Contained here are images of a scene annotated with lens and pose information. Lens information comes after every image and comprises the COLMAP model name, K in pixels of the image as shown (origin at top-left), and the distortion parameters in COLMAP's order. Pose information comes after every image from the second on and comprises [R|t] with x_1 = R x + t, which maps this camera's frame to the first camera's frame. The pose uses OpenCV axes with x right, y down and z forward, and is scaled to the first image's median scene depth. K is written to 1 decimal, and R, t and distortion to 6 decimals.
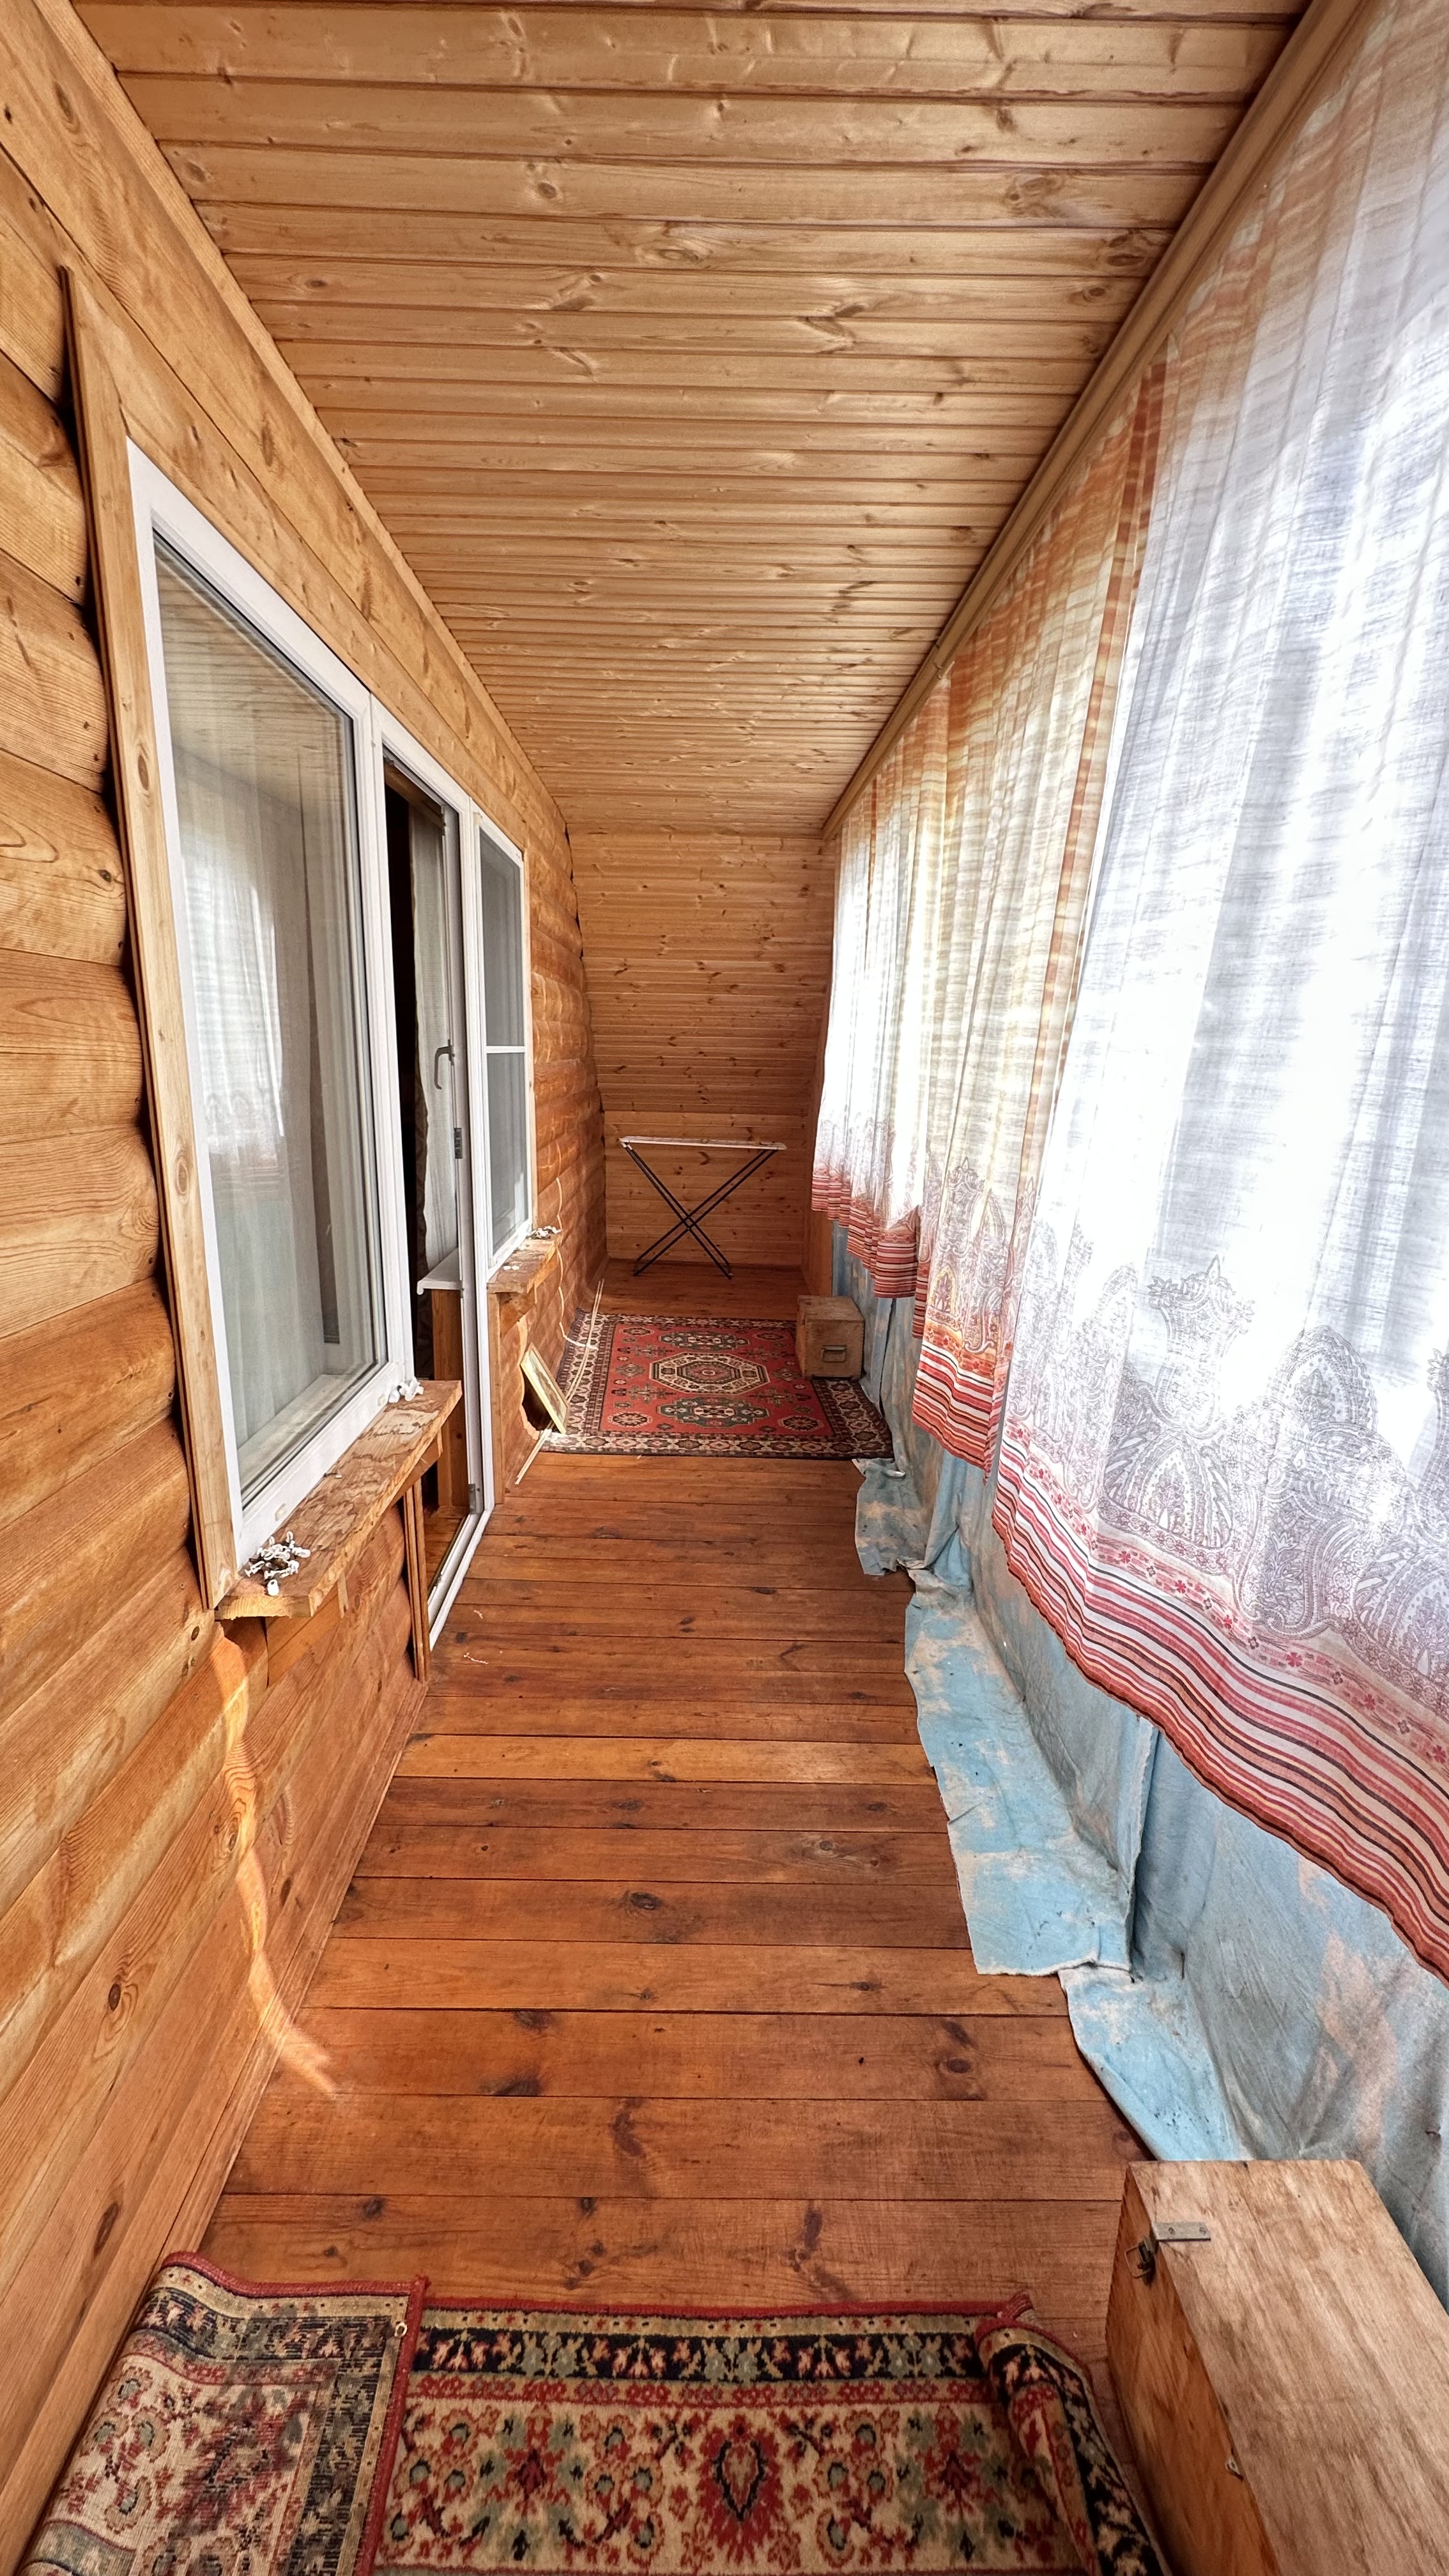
lens RADIAL K [[1017.7, 0, 711.2], [0, 1017.7, 1287.0], [0, 0, 1]] dist [-0.002331, -0.000034]
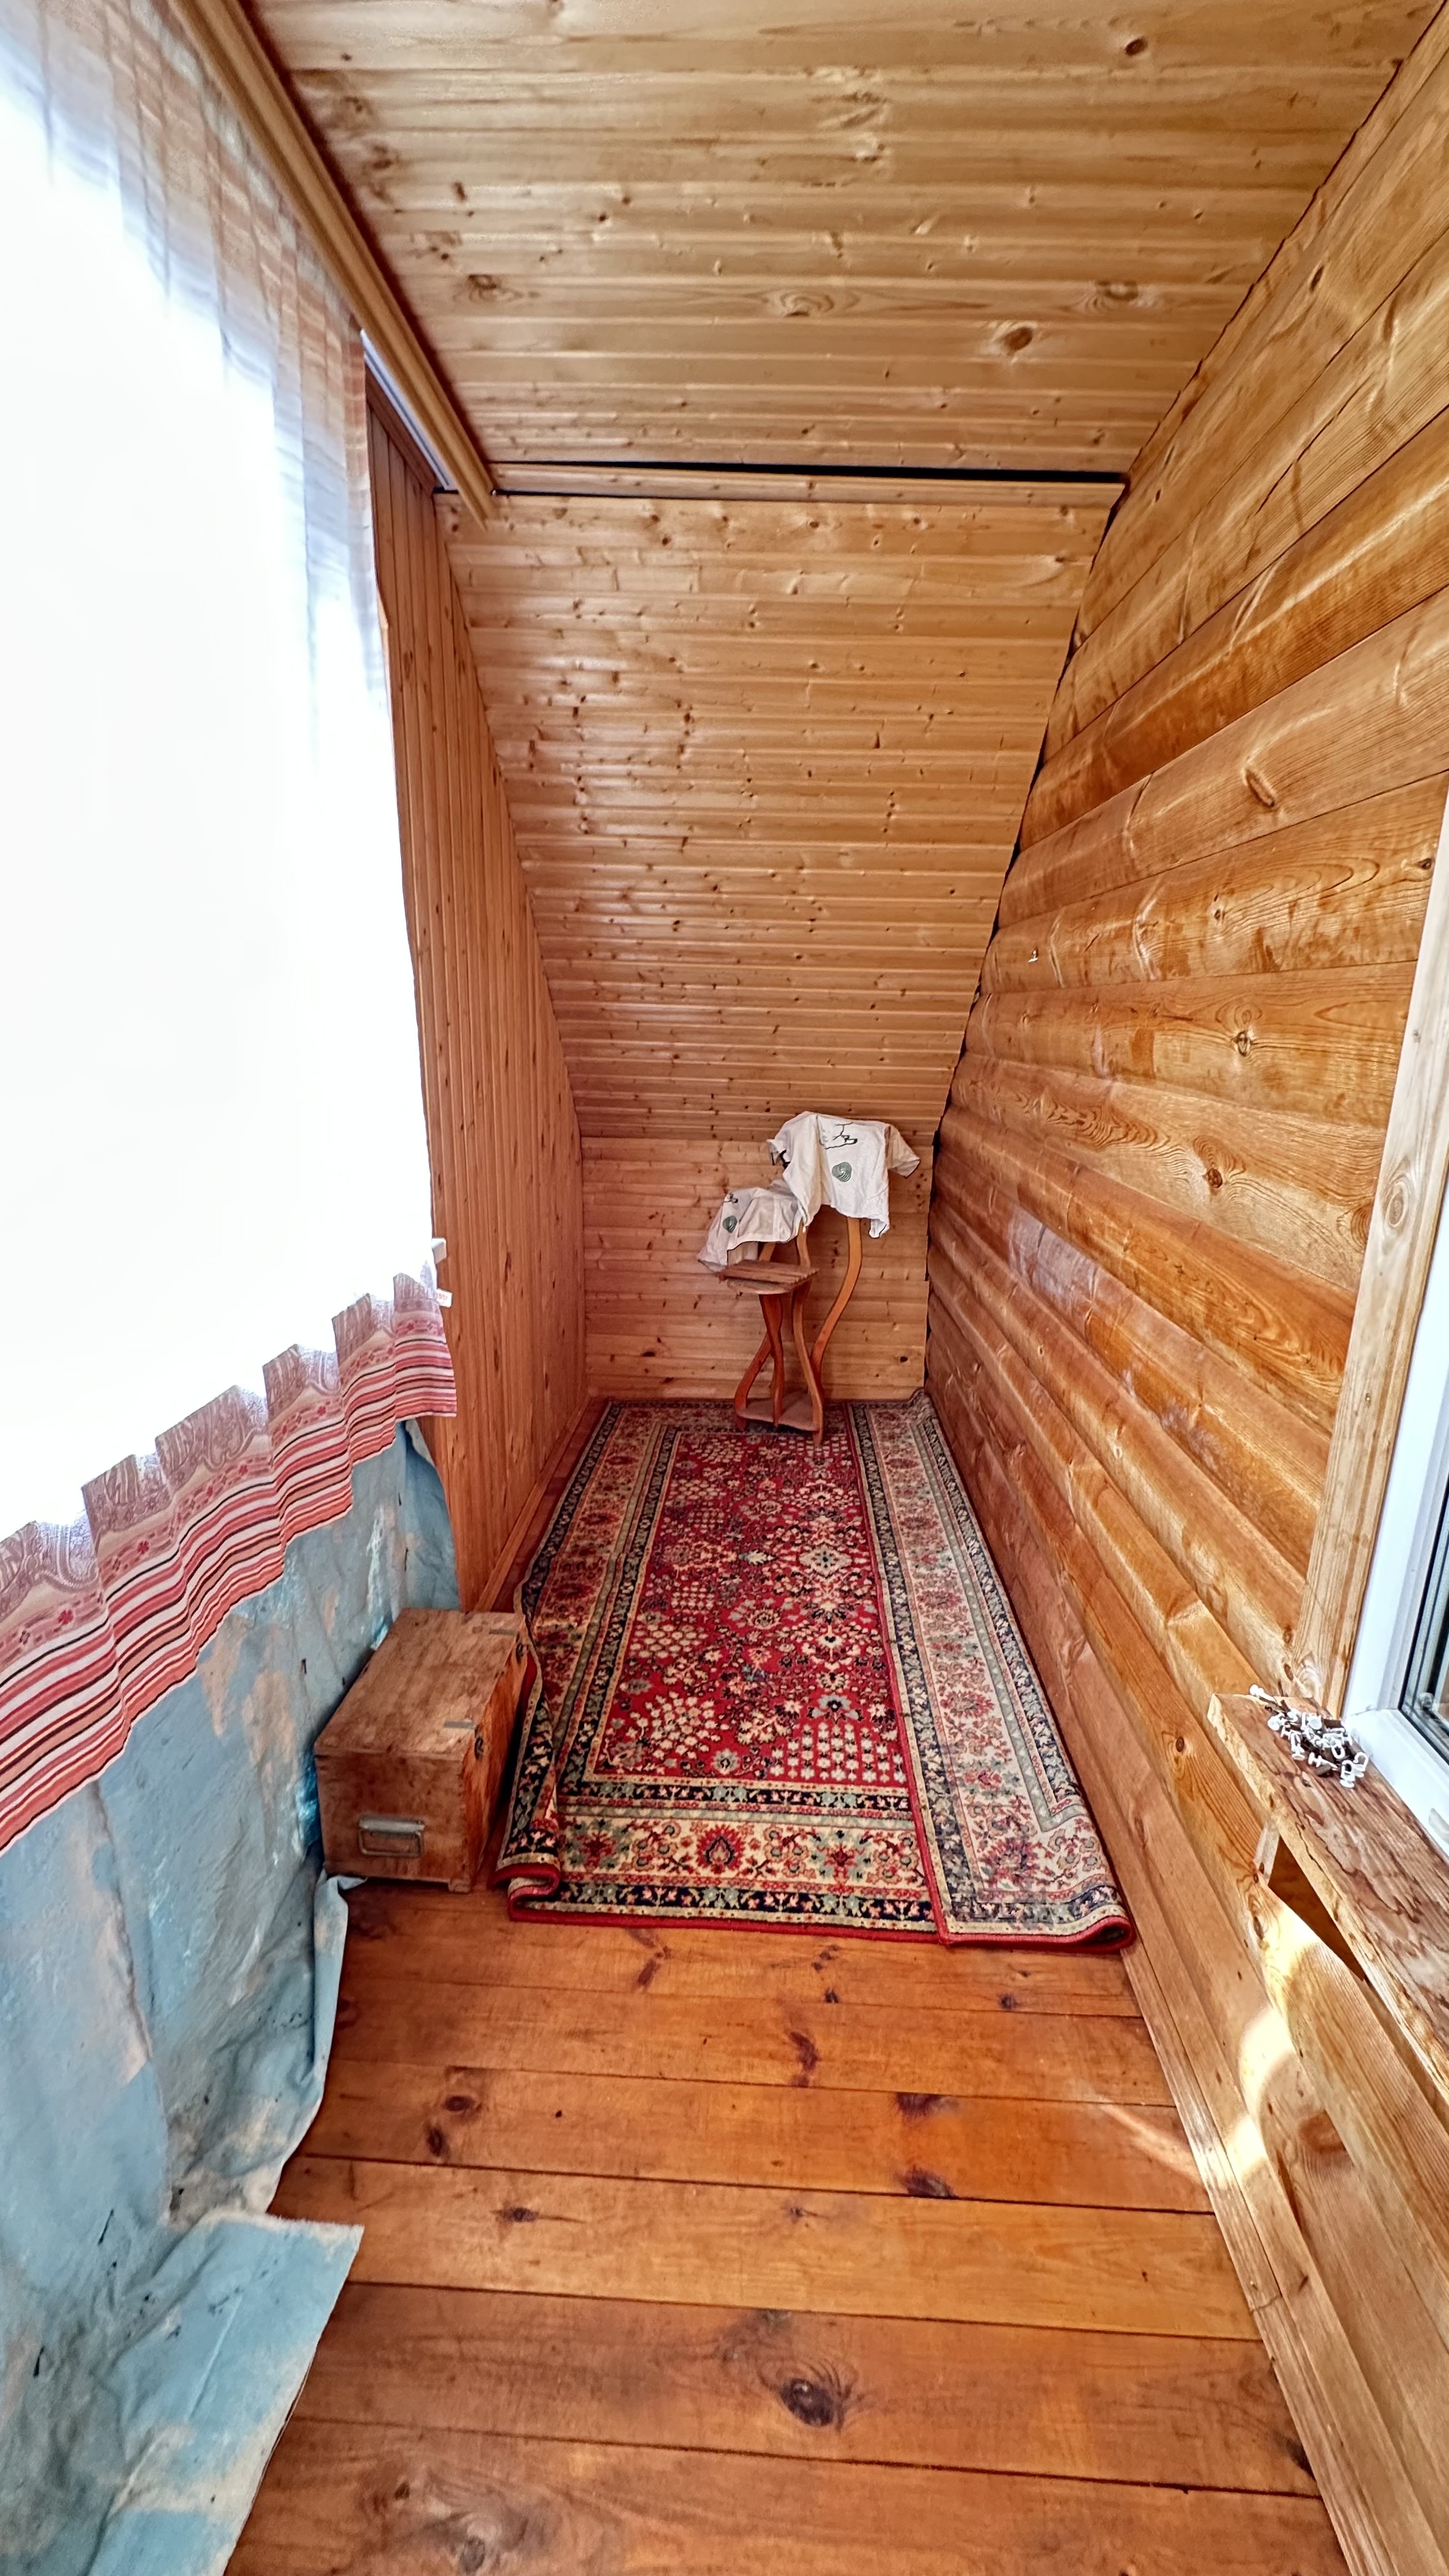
lens RADIAL K [[1017.7, 0, 733.9], [0, 1017.7, 1289.5], [0, 0, 1]] dist [-0.002331, -0.000034]
pose [[-0.997954, -0.049286, 0.040720, -0.017421], [-0.024229, 0.880983, 0.472527, -0.457075], [-0.059162, 0.470574, -0.880375, 1.917305]]
